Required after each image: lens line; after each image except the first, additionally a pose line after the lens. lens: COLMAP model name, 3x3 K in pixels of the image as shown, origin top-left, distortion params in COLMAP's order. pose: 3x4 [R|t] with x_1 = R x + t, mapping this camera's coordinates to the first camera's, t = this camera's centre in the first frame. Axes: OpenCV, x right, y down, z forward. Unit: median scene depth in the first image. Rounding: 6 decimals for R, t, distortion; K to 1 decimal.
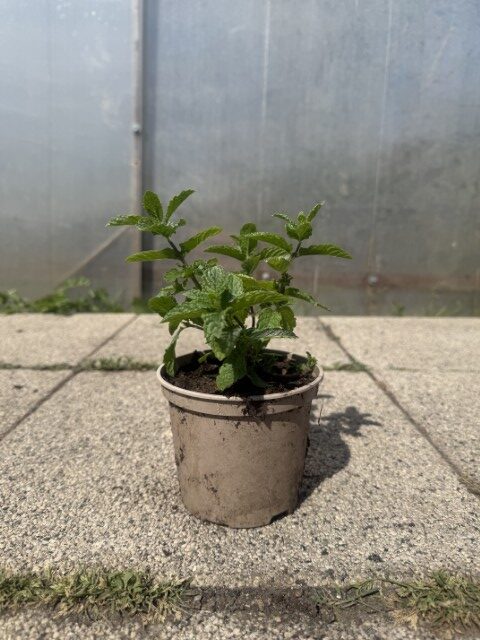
lens RADIAL K [[468.8, 0, 239.9], [0, 468.8, 299.5], [0, 0, 1]] dist [-0.010747, -0.018845]
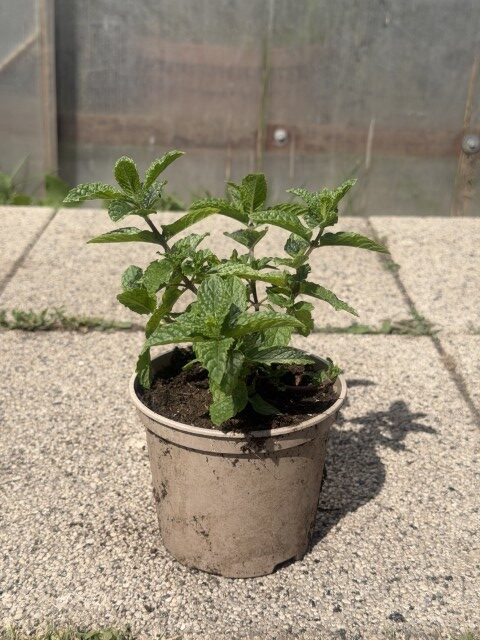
lens RADIAL K [[905.3, 0, 241.1], [0, 905.3, 319.4], [0, 0, 1]] dist [0.100885, 0.000000]
pose [[0.999848, 0.010998, 0.013538, -0.015945], [-0.013742, 0.974696, 0.223110, -0.274258], [-0.010742, -0.223262, 0.974699, -0.403876]]
